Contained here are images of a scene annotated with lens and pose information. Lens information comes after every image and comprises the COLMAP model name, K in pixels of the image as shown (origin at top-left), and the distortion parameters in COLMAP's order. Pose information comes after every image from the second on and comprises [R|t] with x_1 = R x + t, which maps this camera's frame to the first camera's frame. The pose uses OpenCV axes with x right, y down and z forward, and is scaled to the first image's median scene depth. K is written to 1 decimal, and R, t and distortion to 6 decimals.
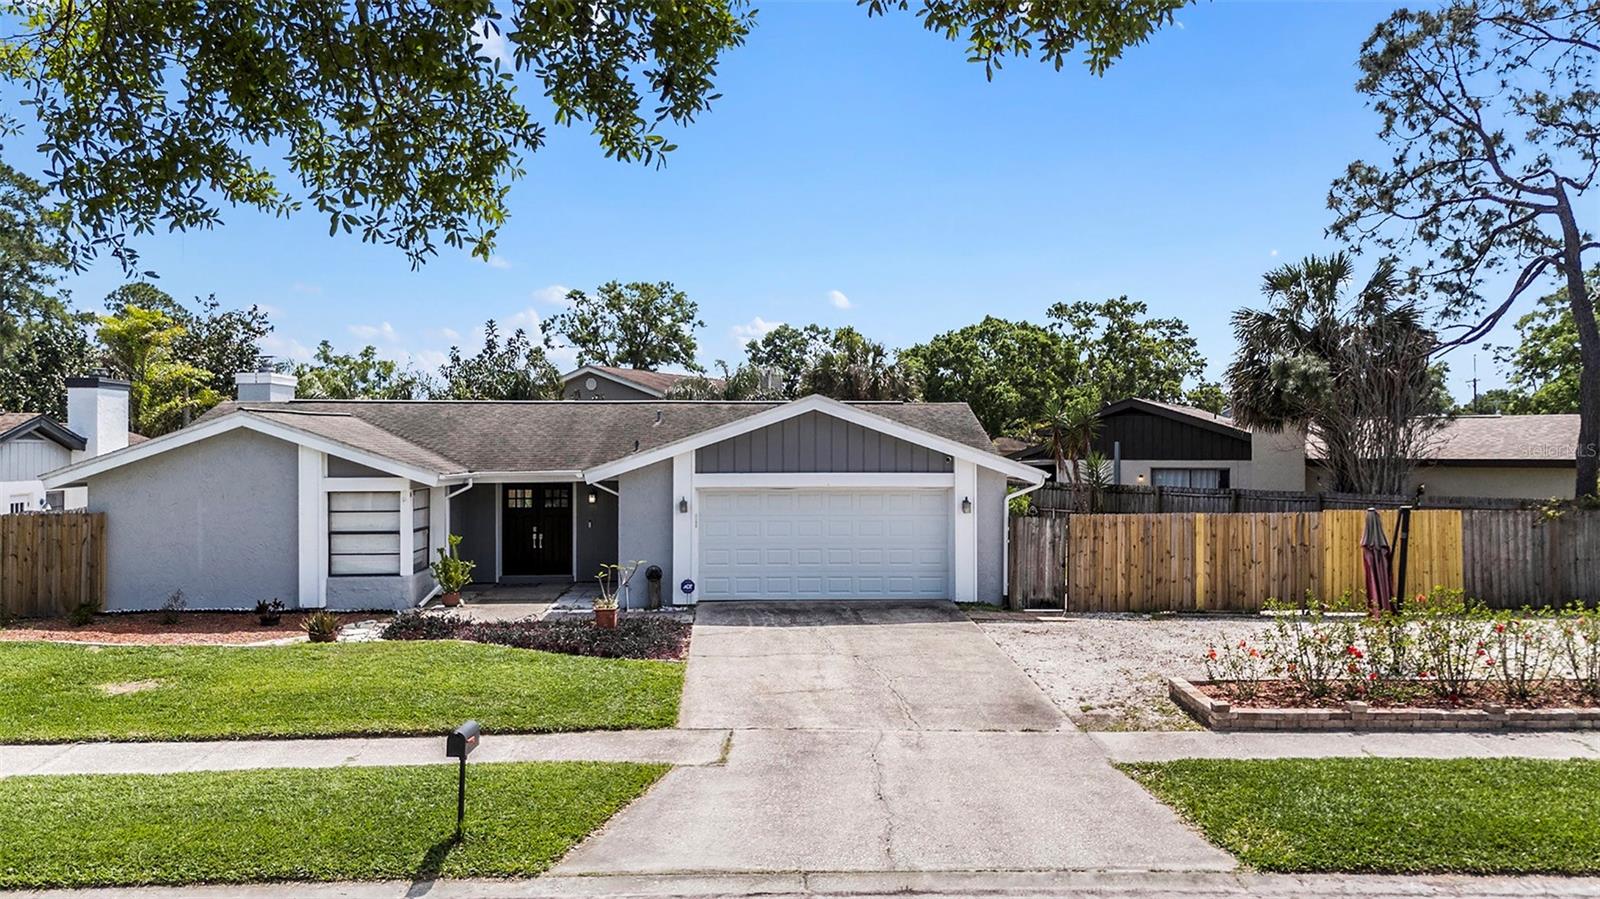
lens RADIAL K [[1164.2, 0, 800.0], [0, 1164.2, 449.5], [0, 0, 1]] dist [0.076650, -0.103464]
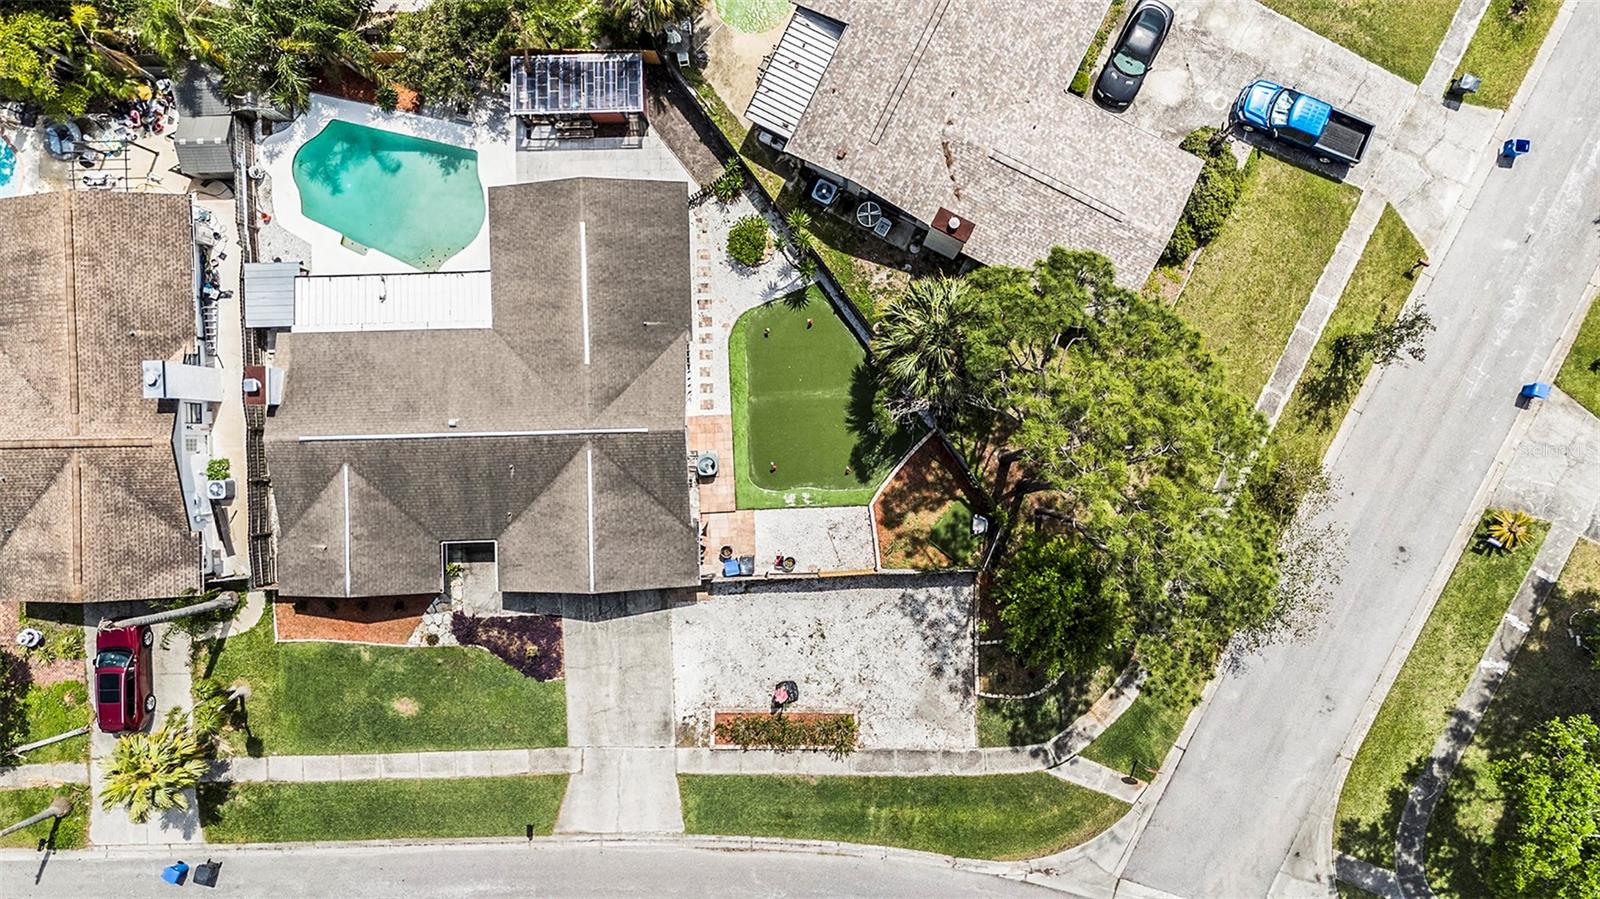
lens RADIAL K [[1164.2, 0, 800.0], [0, 1164.2, 449.5], [0, 0, 1]] dist [0.076650, -0.103464]
pose [[0.999285, 0.018235, -0.033120, 0.481257], [0.032815, 0.016815, 0.999320, -2.269554], [0.018779, -0.999692, 0.016204, 1.225231]]
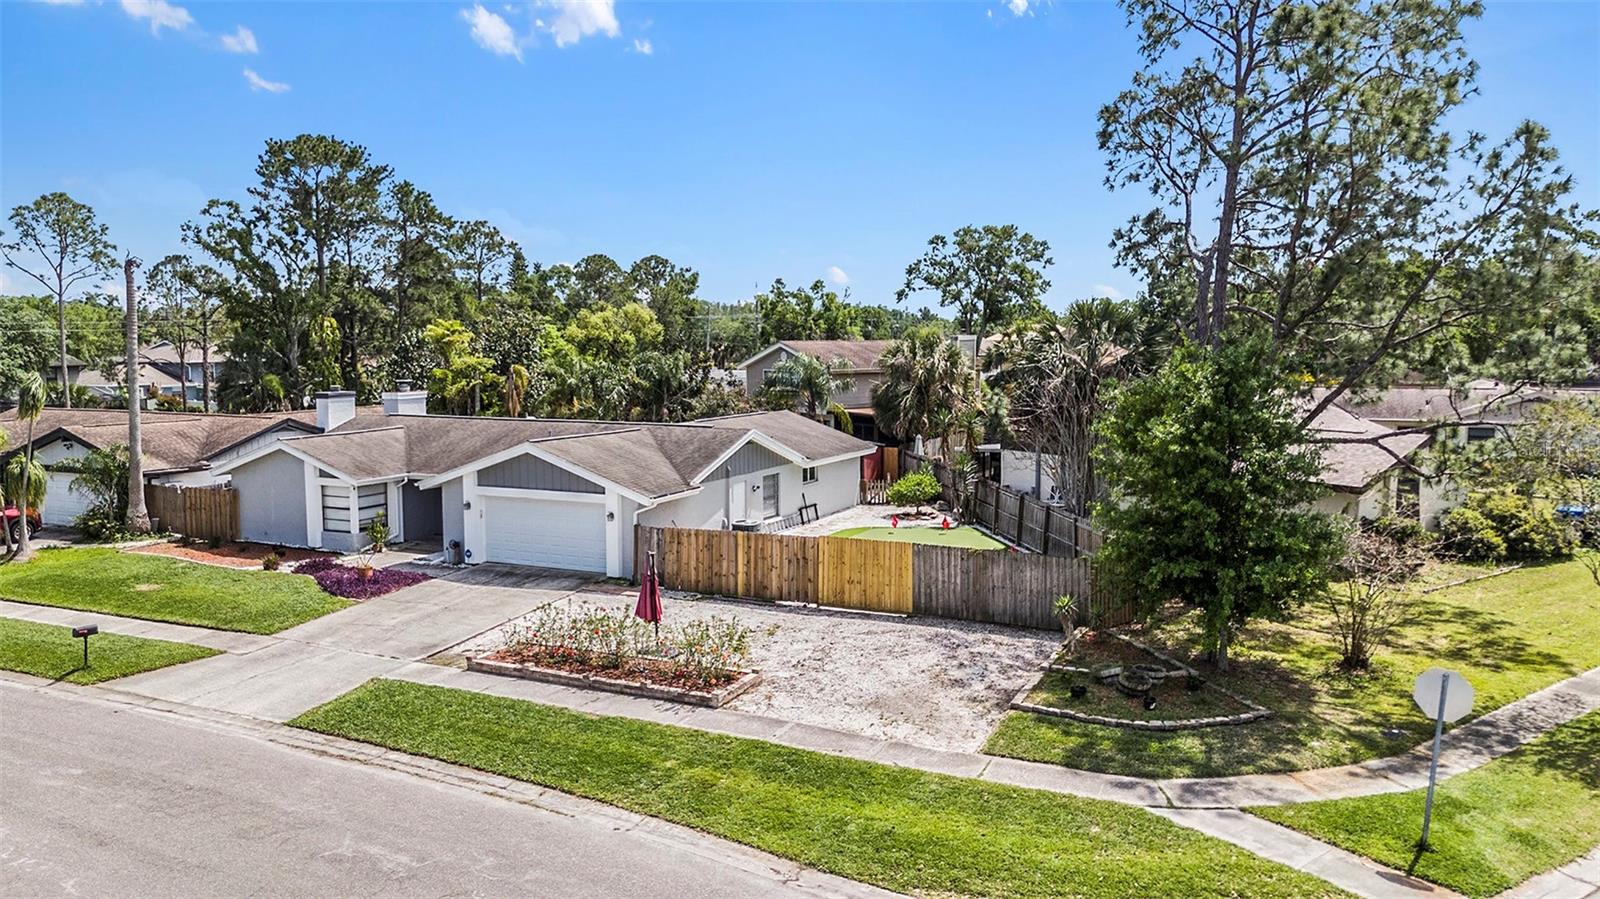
lens RADIAL K [[1164.2, 0, 800.0], [0, 1164.2, 449.5], [0, 0, 1]] dist [0.076650, -0.103464]
pose [[0.882310, 0.041640, -0.468824, 1.088779], [0.001873, 0.995760, 0.091966, -0.181992], [0.470665, -0.082020, 0.878491, -0.237048]]
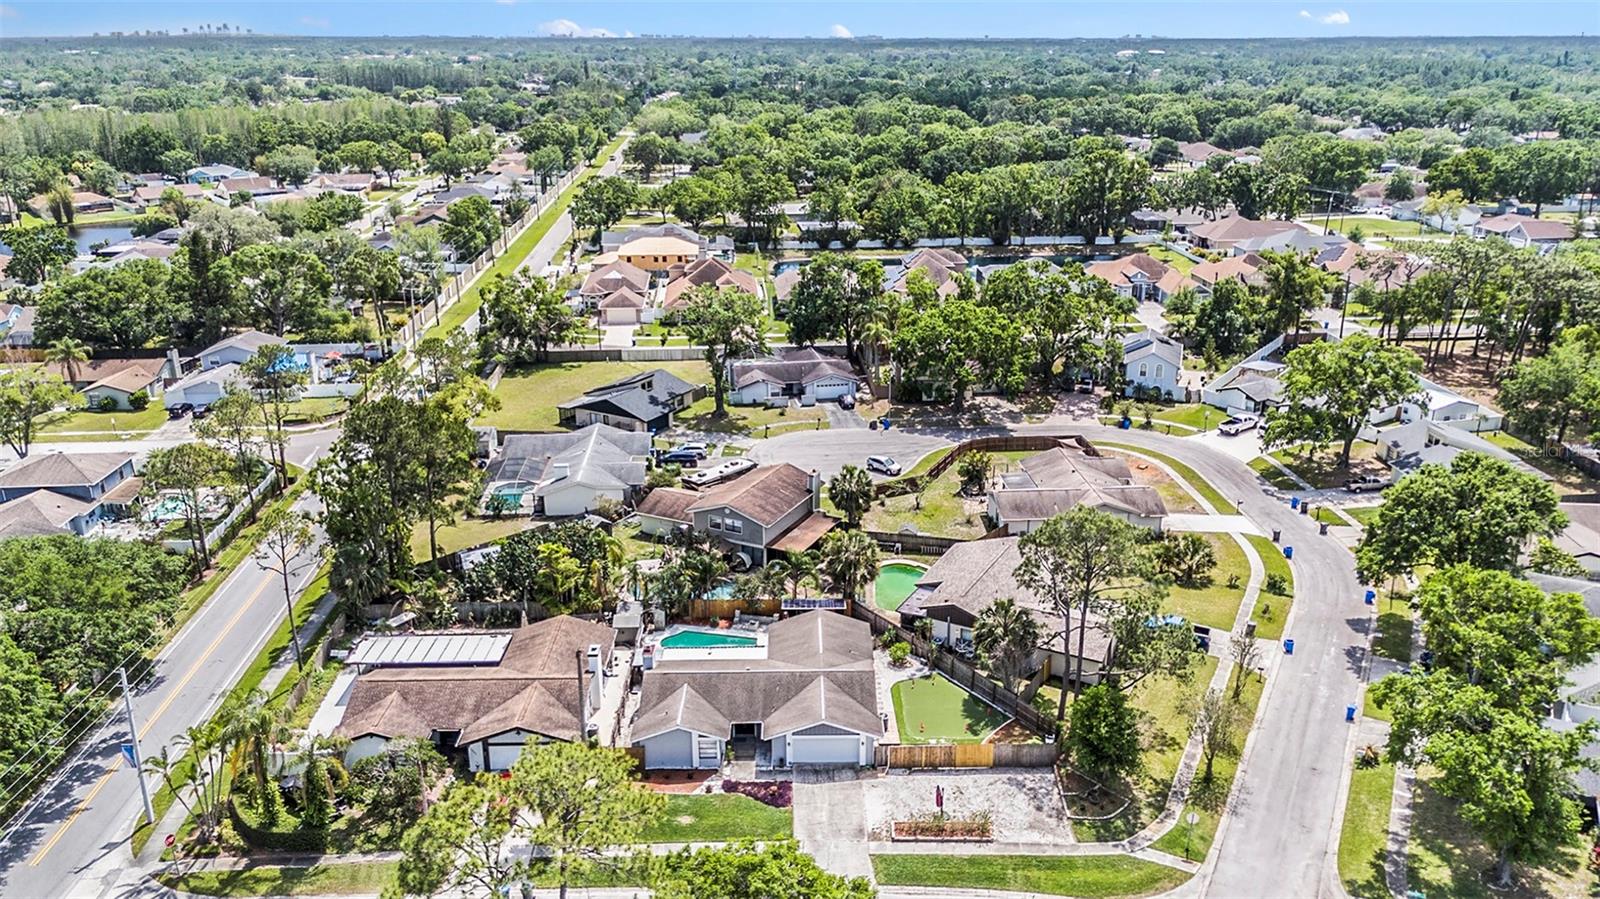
lens RADIAL K [[1164.2, 0, 800.0], [0, 1164.2, 449.5], [0, 0, 1]] dist [0.076650, -0.103464]
pose [[0.998991, 0.001475, -0.044884, 0.107660], [0.012808, 0.948587, 0.316259, -2.082187], [0.043043, -0.316514, 0.947611, -2.336921]]
